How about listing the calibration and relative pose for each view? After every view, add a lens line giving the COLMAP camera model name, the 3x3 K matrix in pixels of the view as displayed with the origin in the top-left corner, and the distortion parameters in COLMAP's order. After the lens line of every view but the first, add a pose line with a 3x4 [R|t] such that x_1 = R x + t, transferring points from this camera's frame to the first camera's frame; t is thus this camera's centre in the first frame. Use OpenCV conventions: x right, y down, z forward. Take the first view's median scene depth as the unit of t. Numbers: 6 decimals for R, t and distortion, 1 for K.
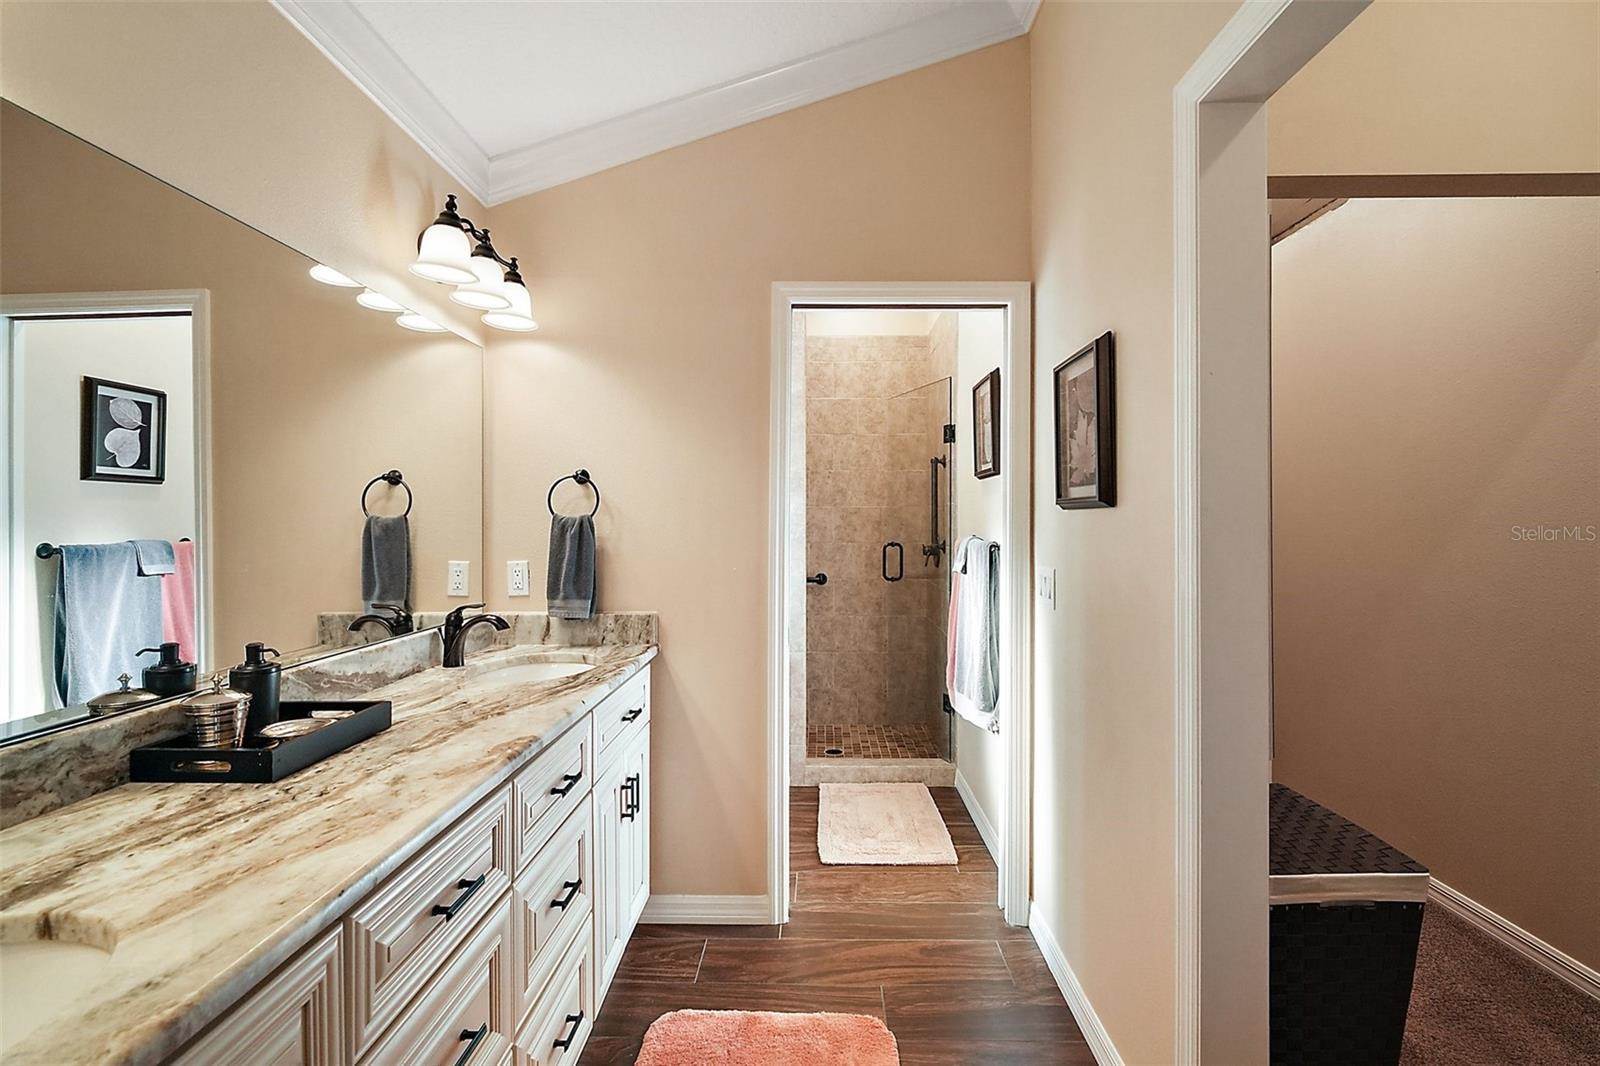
lens RADIAL K [[749.0, 0, 792.7], [0, 749.0, 526.4], [0, 0, 1]] dist [0.001074, -0.005267]
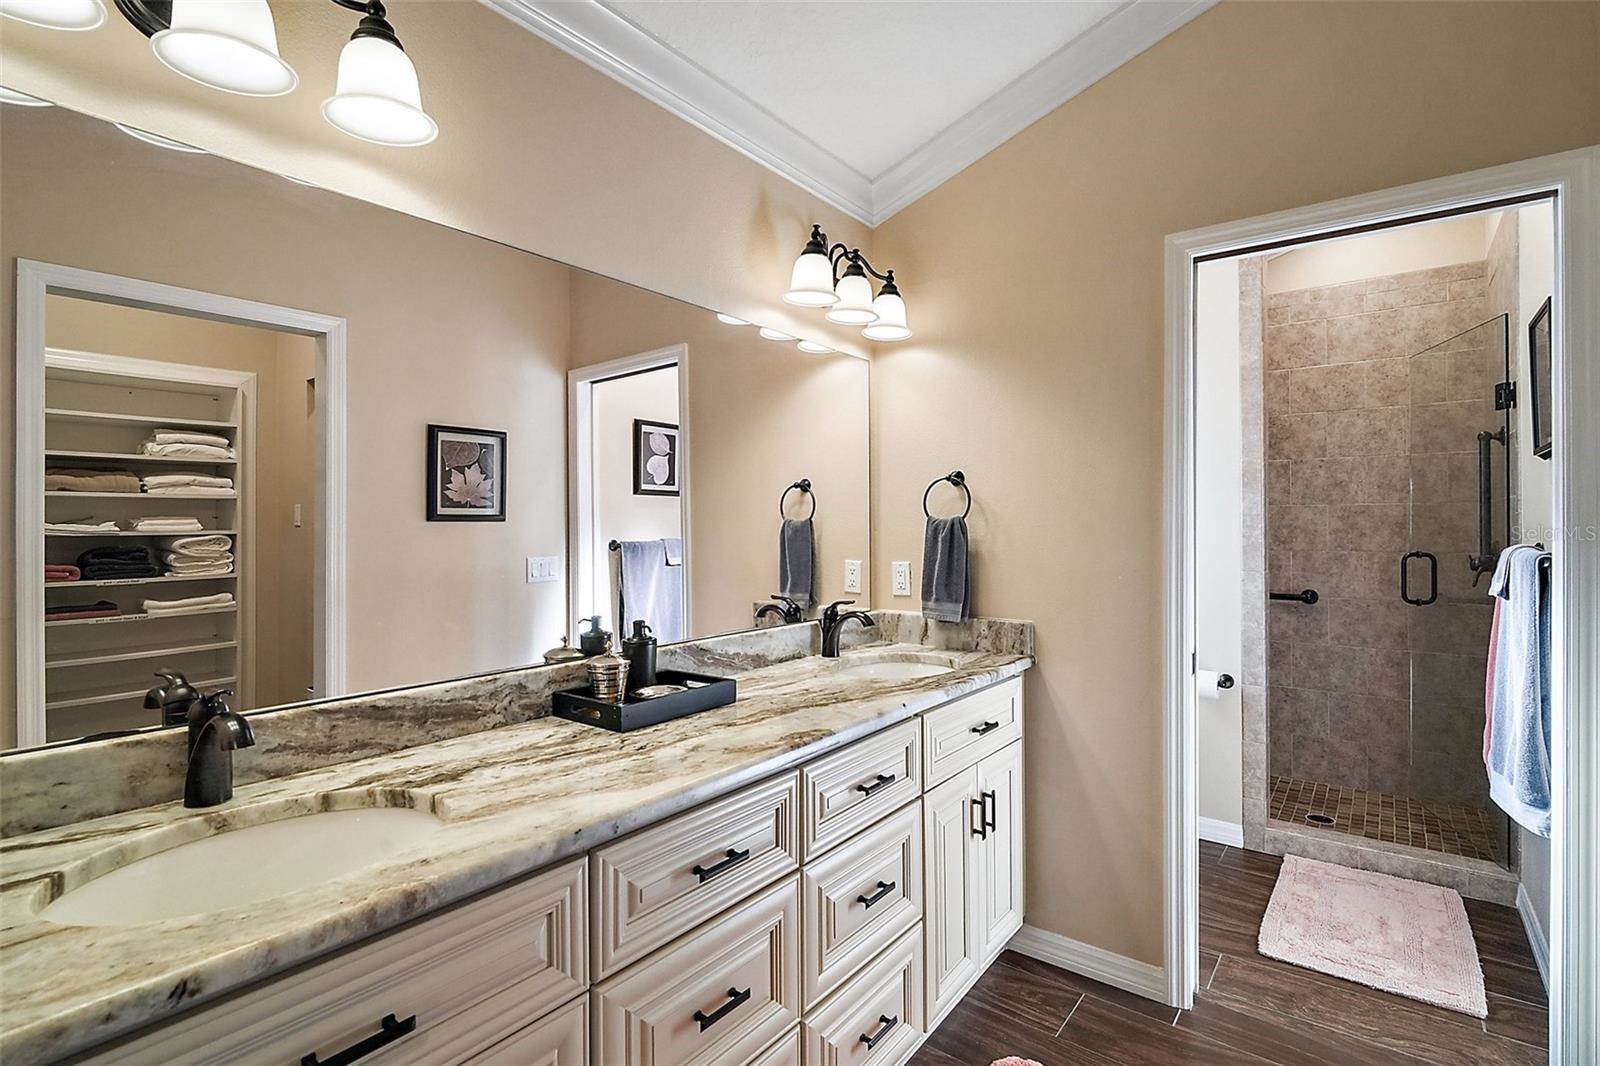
lens RADIAL K [[749.0, 0, 798.3], [0, 749.0, 529.0], [0, 0, 1]] dist [0.001074, -0.005267]
pose [[0.803390, 0.001682, -0.595451, 0.139994], [-0.002381, 0.999997, -0.000388, 0.001395], [0.595449, 0.001730, 0.803391, 0.084984]]
